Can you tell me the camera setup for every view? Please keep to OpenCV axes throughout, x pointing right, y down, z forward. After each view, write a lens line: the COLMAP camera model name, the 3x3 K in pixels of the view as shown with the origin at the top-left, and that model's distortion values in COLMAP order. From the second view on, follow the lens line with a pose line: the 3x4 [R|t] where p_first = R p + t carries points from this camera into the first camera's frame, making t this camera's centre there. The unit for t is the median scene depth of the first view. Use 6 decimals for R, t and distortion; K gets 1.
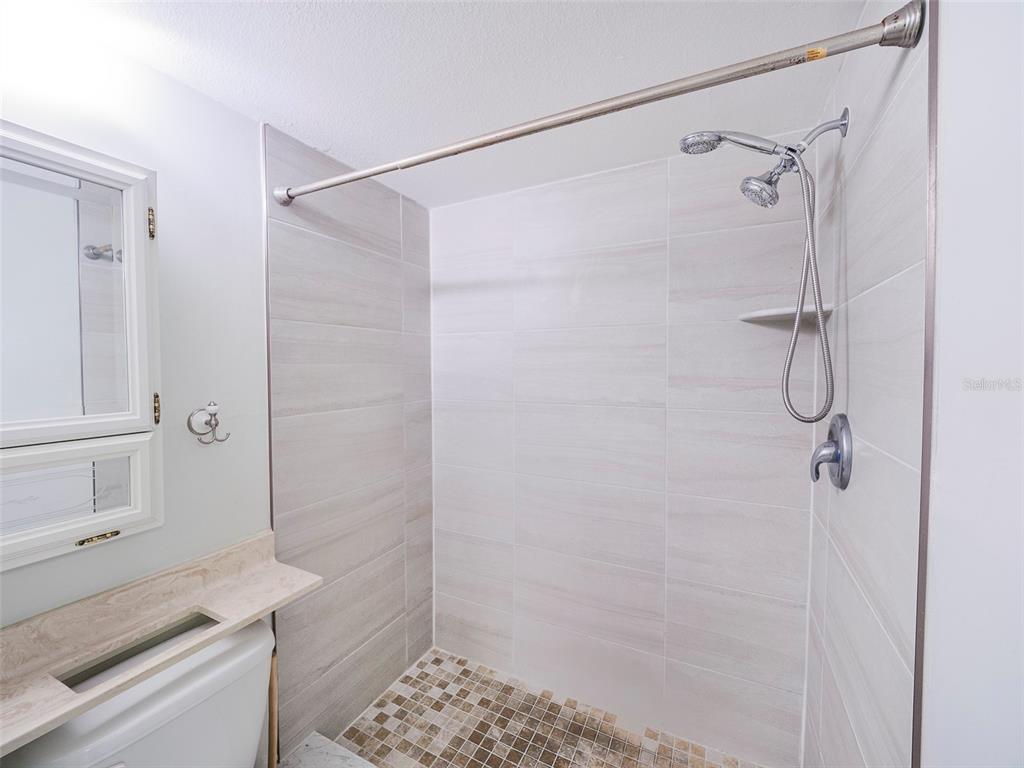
lens RADIAL K [[445.2, 0, 506.5], [0, 445.2, 379.2], [0, 0, 1]] dist [-0.004087, -0.000265]
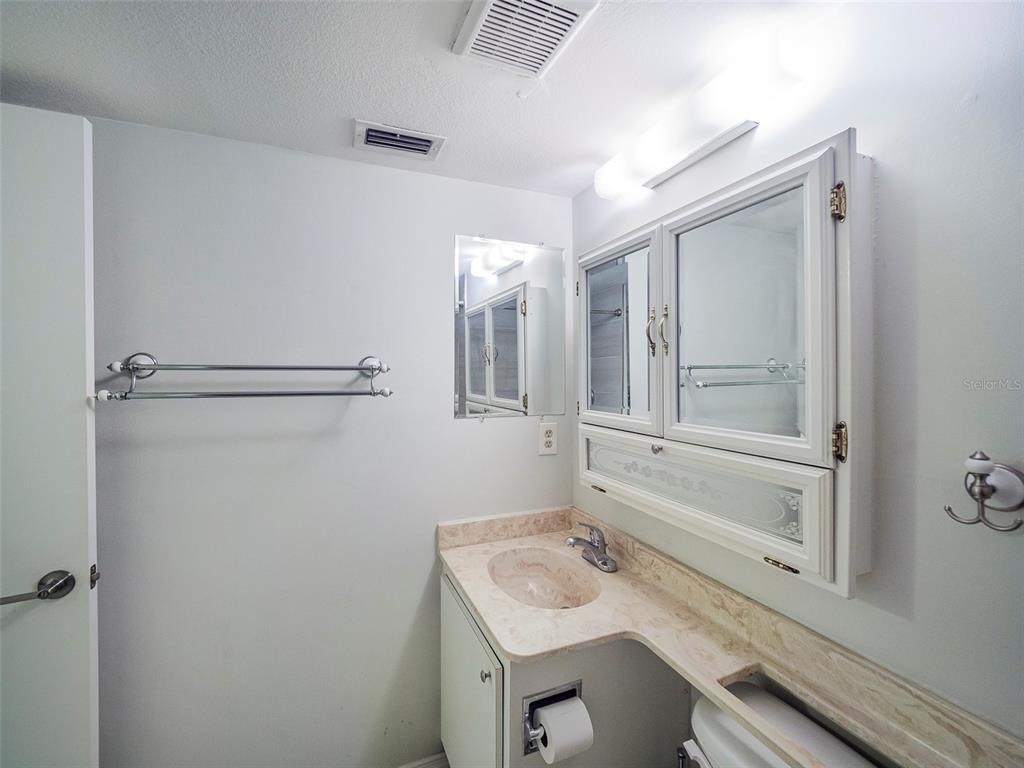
lens RADIAL K [[445.2, 0, 506.5], [0, 445.2, 379.2], [0, 0, 1]] dist [-0.004087, -0.000265]
pose [[-0.667450, 0.014129, -0.744520, 0.175072], [-0.011884, 0.999491, 0.029622, -0.060496], [0.744560, 0.028619, -0.666942, 1.131642]]
